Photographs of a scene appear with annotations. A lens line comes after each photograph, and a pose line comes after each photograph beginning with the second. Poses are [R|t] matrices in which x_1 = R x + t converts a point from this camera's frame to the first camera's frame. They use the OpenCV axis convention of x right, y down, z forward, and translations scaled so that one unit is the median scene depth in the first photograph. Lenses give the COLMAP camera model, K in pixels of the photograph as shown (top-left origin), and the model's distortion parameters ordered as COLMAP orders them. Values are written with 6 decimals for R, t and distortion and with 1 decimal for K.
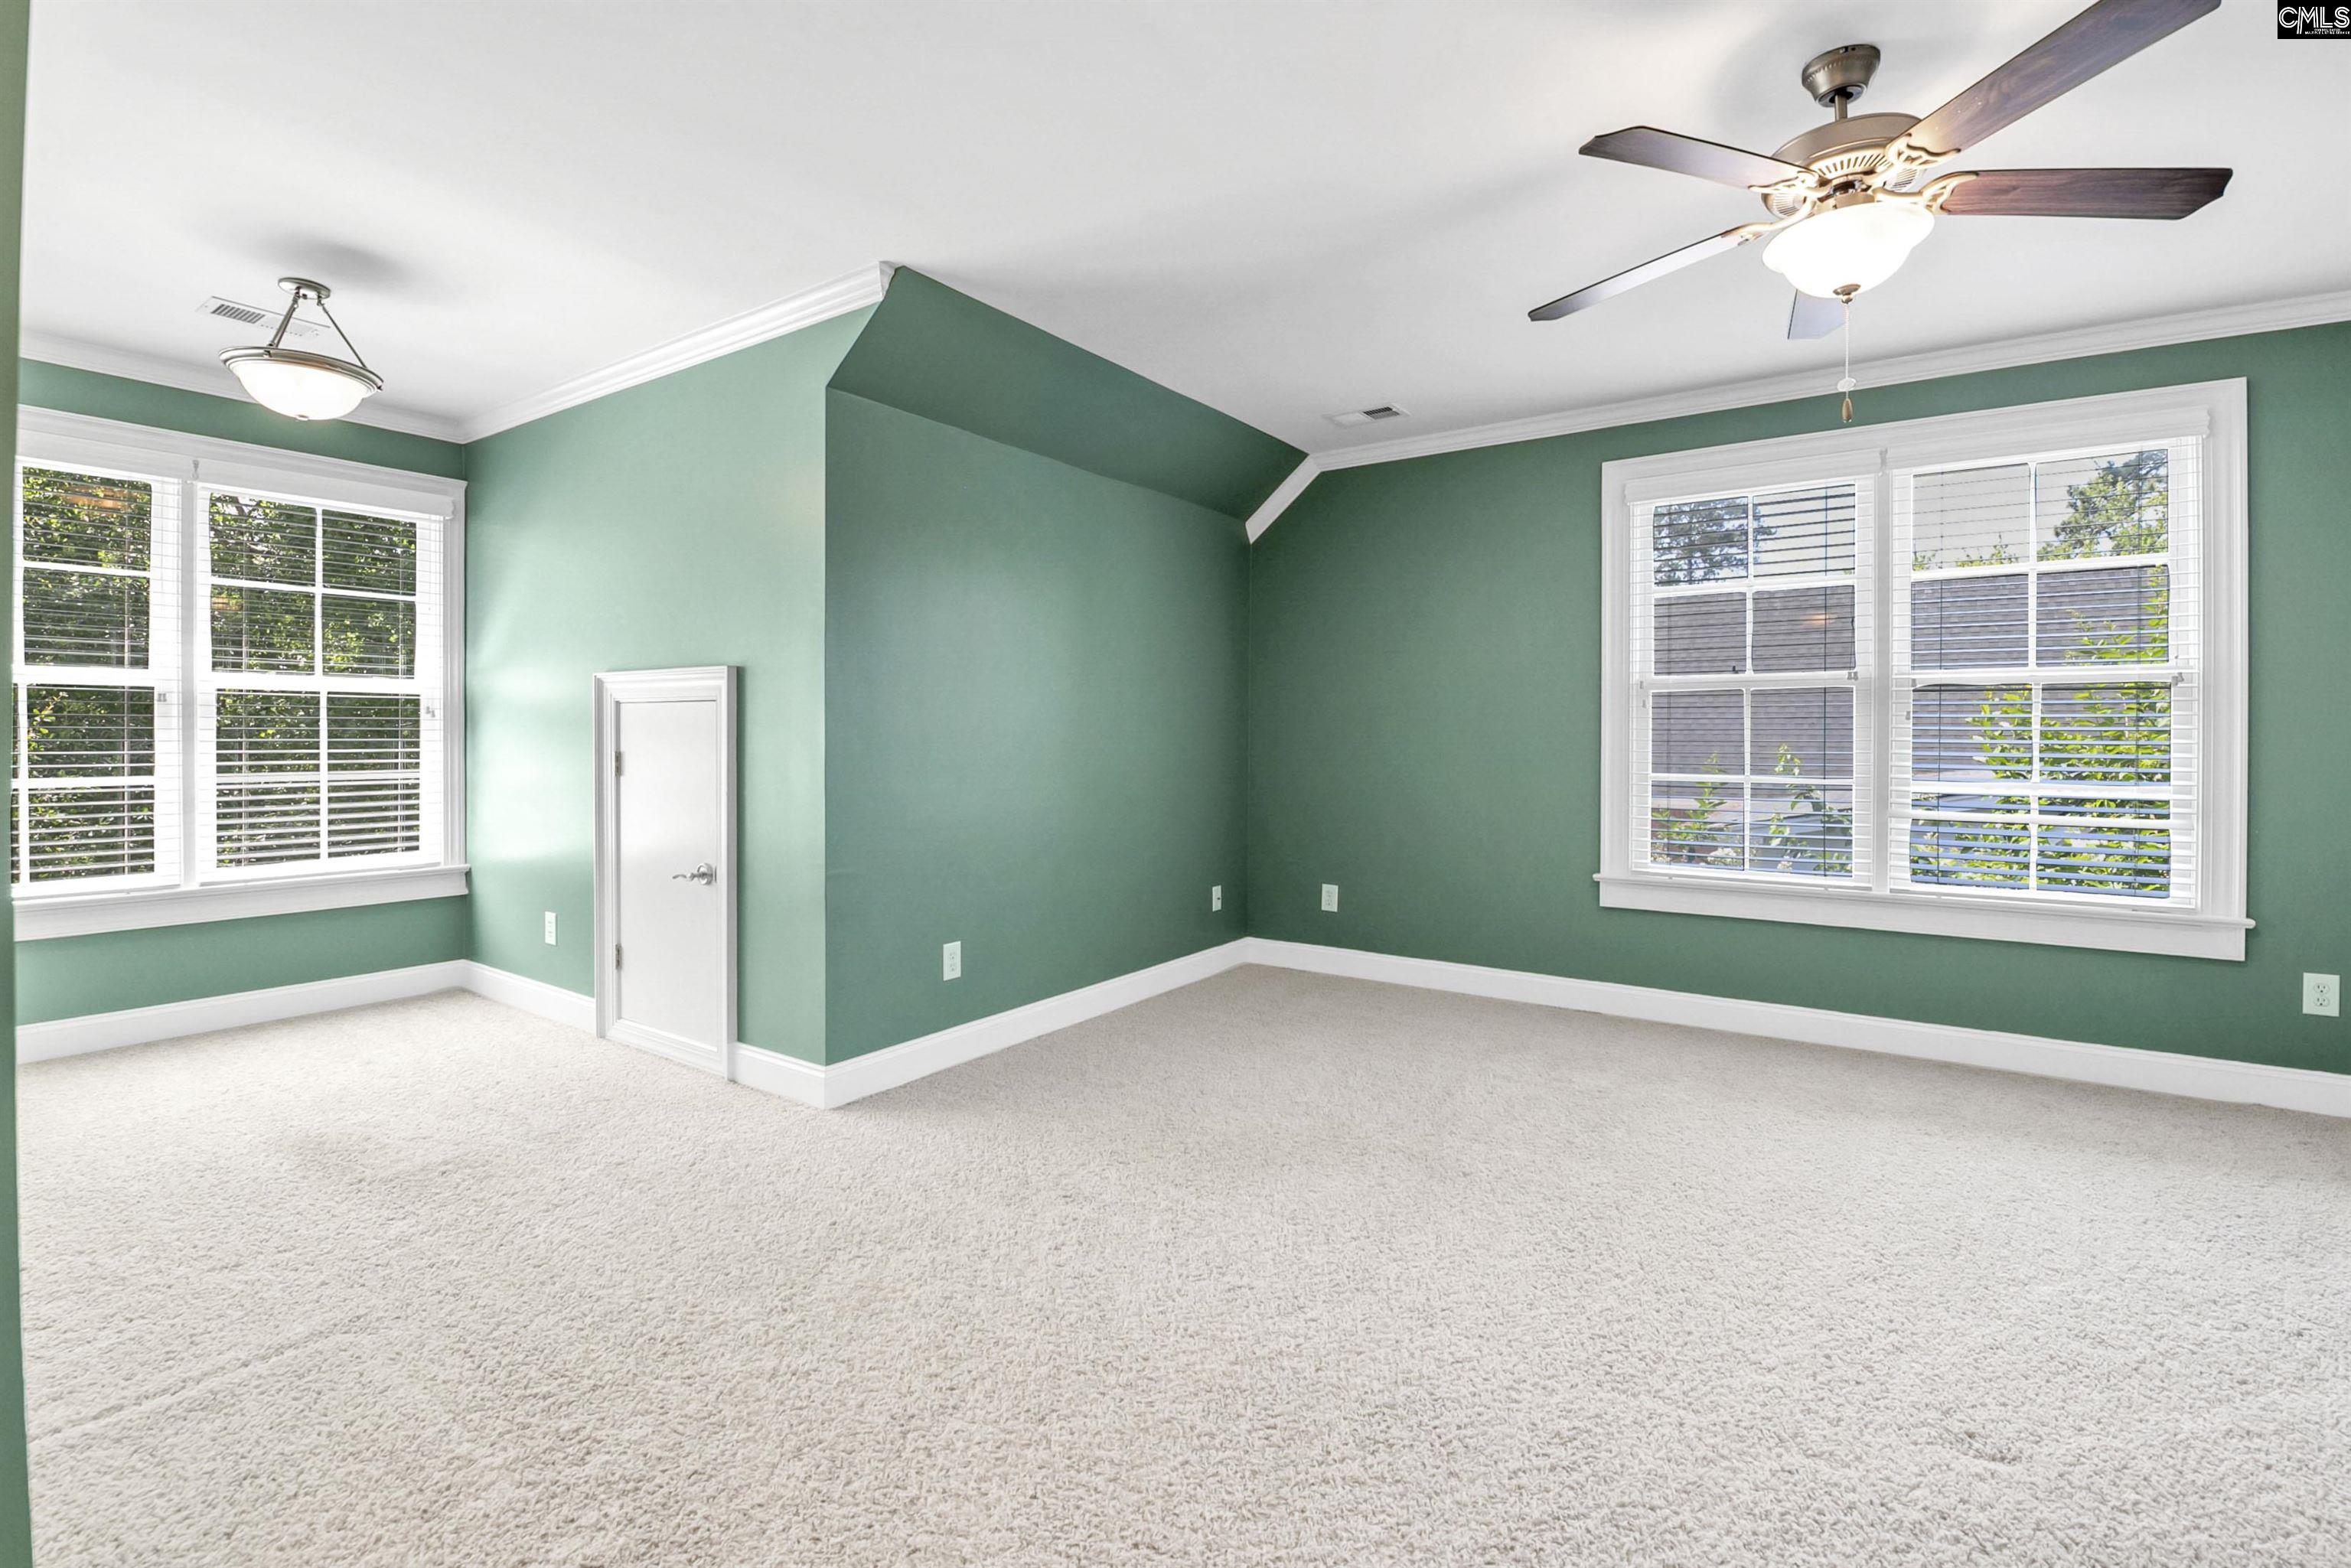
lens RADIAL K [[1048.8, 0, 1177.2], [0, 1048.8, 737.9], [0, 0, 1]] dist [-0.021363, -0.004146]
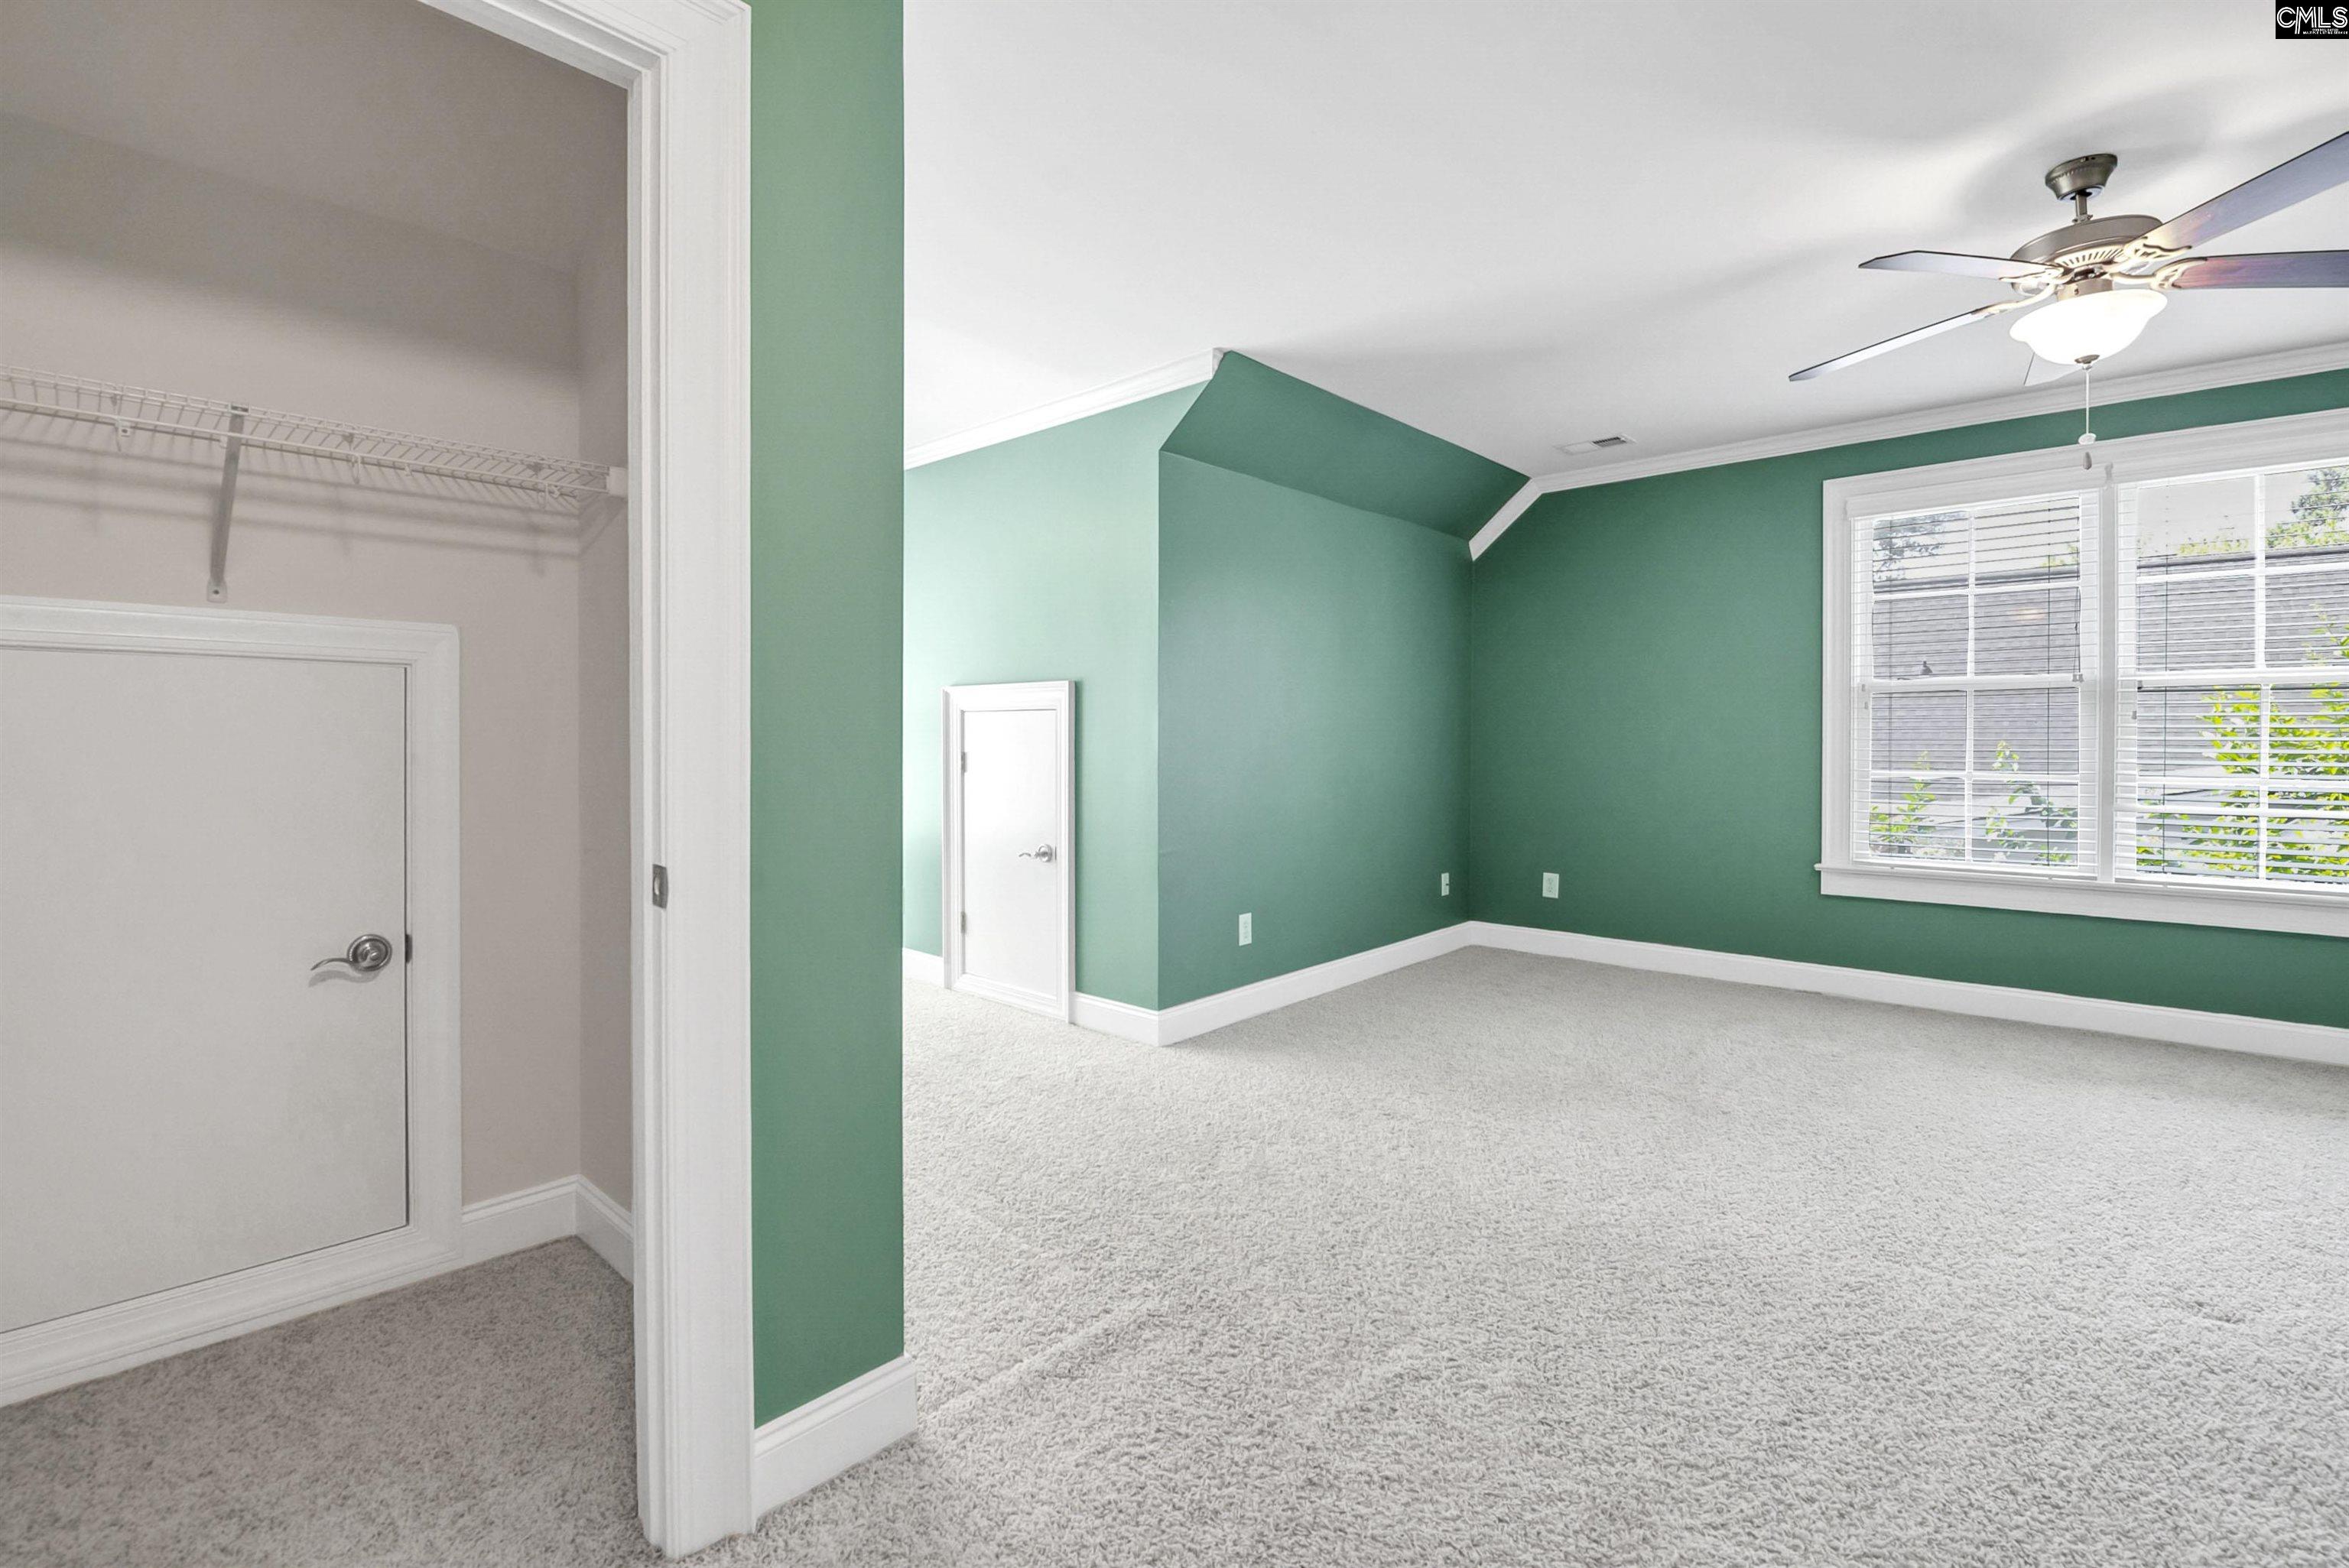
lens RADIAL K [[1043.7, 0, 1172.6], [0, 1043.7, 745.4], [0, 0, 1]] dist [-0.031773, -0.001063]
pose [[0.990641, -0.003432, -0.136451, -0.155358], [0.004190, 0.999977, 0.005271, 0.000003], [0.136430, -0.005793, 0.990633, -0.194727]]
